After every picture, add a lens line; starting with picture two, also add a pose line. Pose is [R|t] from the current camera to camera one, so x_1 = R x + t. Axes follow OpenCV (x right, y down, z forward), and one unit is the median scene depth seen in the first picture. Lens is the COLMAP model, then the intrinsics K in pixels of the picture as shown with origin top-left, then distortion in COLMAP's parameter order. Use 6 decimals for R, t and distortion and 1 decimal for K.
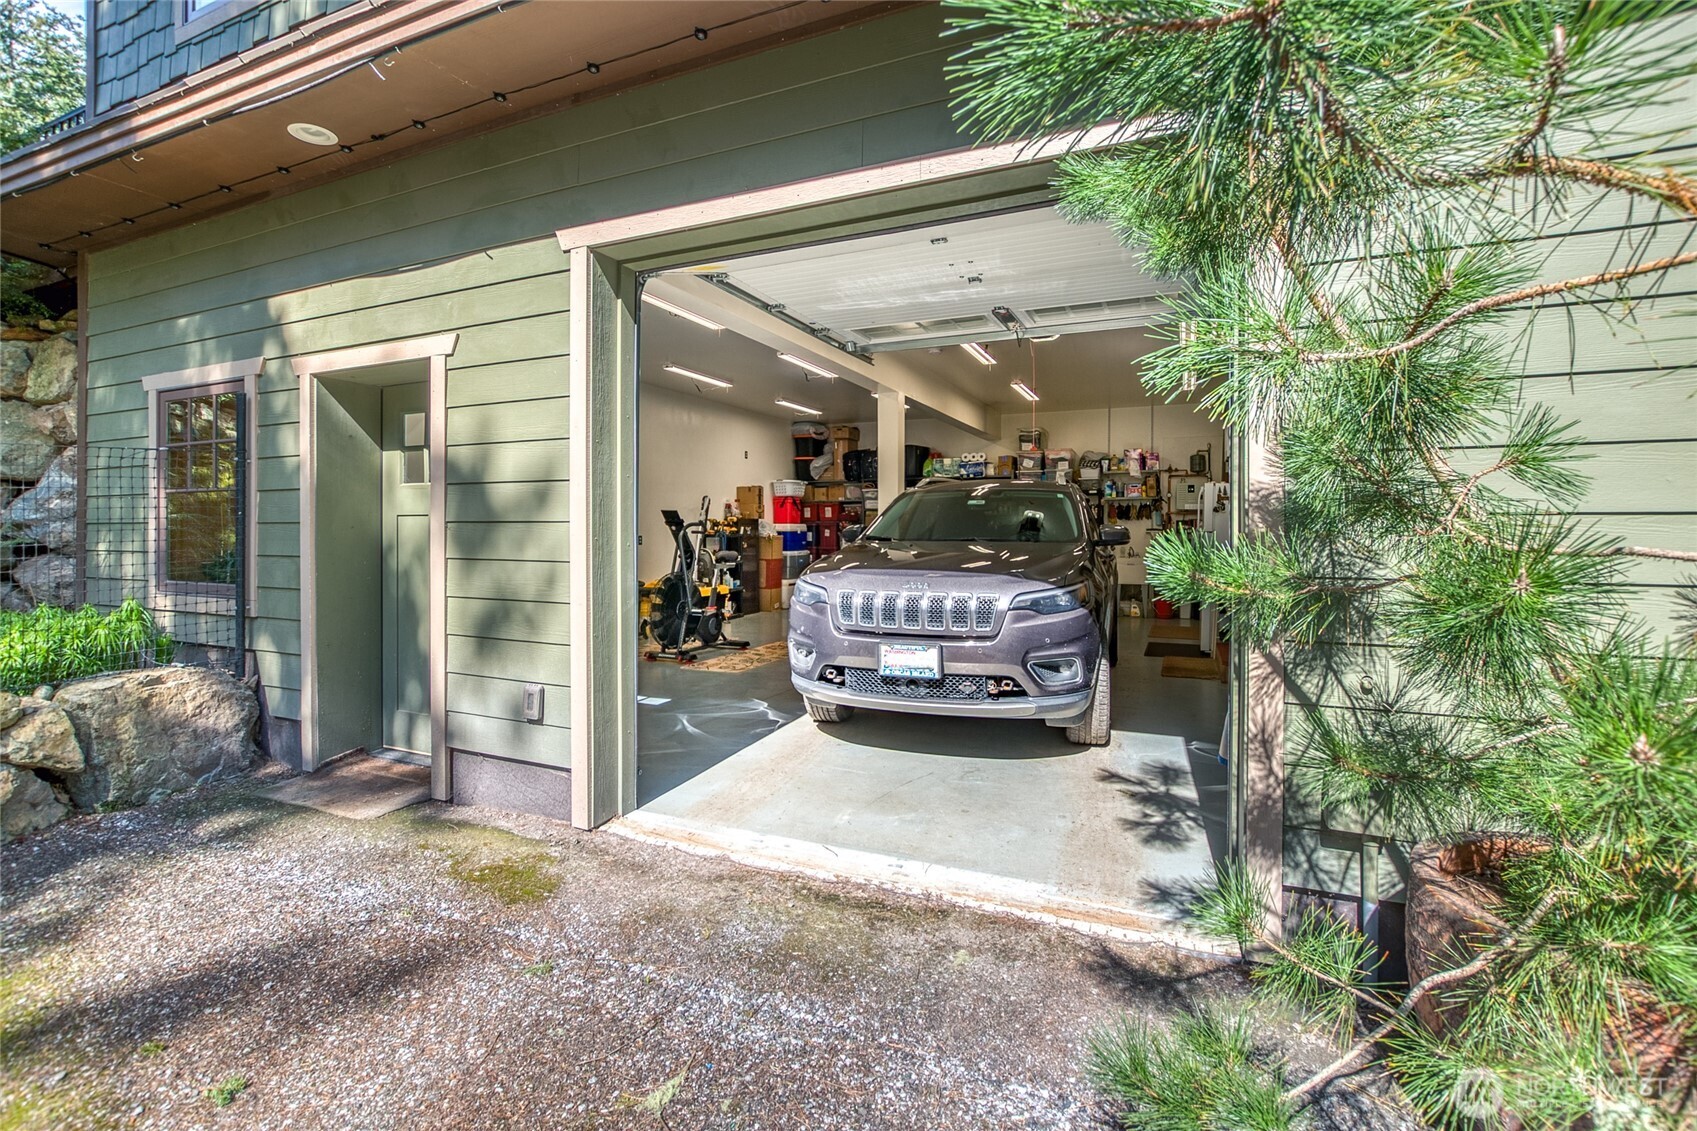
lens RADIAL K [[767.0, 0, 846.3], [0, 767.0, 553.7], [0, 0, 1]] dist [-0.003586, 0.000197]
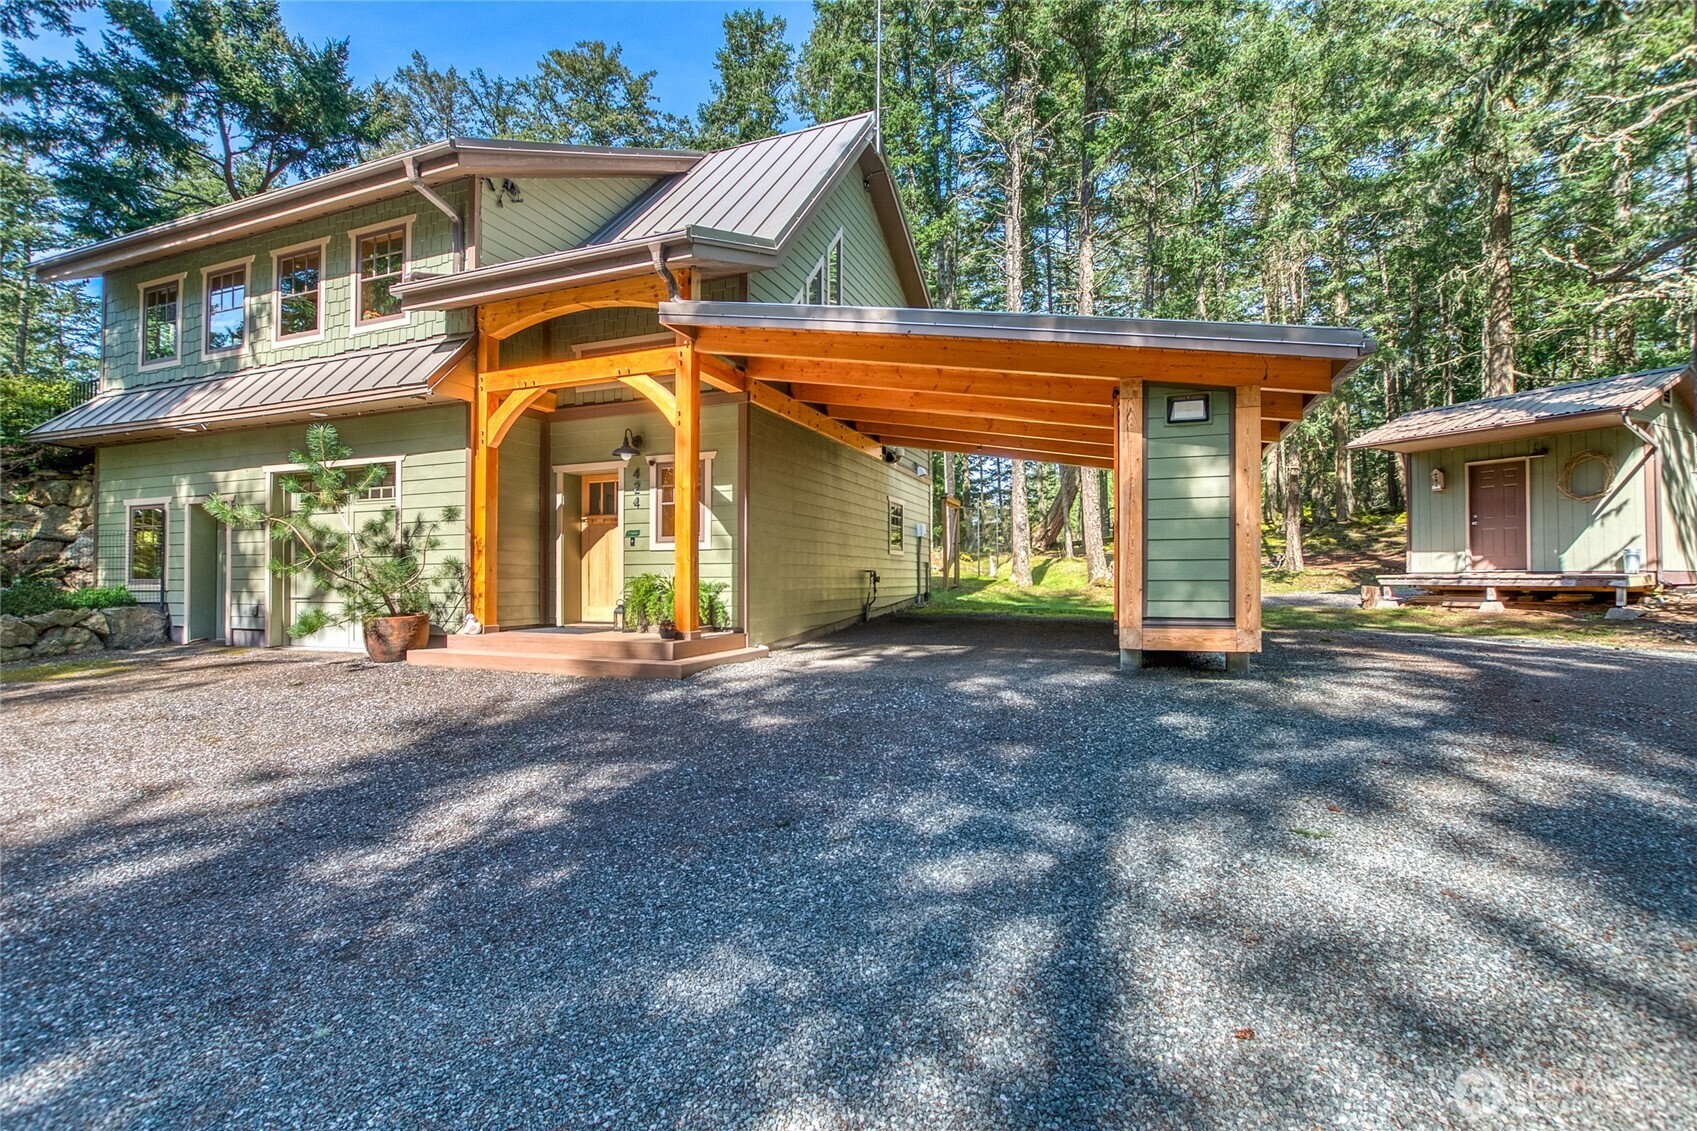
lens RADIAL K [[767.0, 0, 848.2], [0, 767.0, 573.9], [0, 0, 1]] dist [-0.003586, 0.000197]
pose [[0.998650, -0.009542, 0.051068, 1.517952], [0.010646, 0.999714, -0.021400, 0.106546], [-0.050850, 0.021915, 0.998466, -1.856382]]
